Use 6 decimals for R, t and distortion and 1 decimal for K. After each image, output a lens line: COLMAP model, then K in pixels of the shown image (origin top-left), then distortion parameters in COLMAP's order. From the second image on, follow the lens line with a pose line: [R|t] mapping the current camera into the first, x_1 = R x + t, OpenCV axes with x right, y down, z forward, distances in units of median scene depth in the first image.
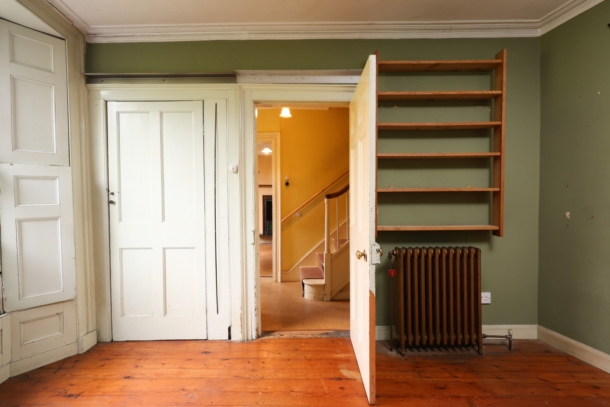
lens RADIAL K [[290.2, 0, 305.0], [0, 290.2, 203.5], [0, 0, 1]] dist [-0.002319, -0.000615]
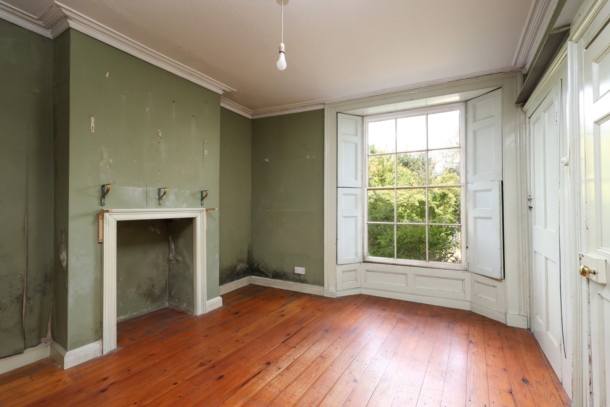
lens RADIAL K [[248.6, 0, 305.0], [0, 248.6, 203.5], [0, 0, 1]] dist [0.000139, 0.000095]
pose [[-0.504358, 0.002459, -0.863491, 0.695362], [-0.009622, 0.999918, 0.008467, -0.023237], [0.863441, 0.012579, -0.504293, 0.863746]]
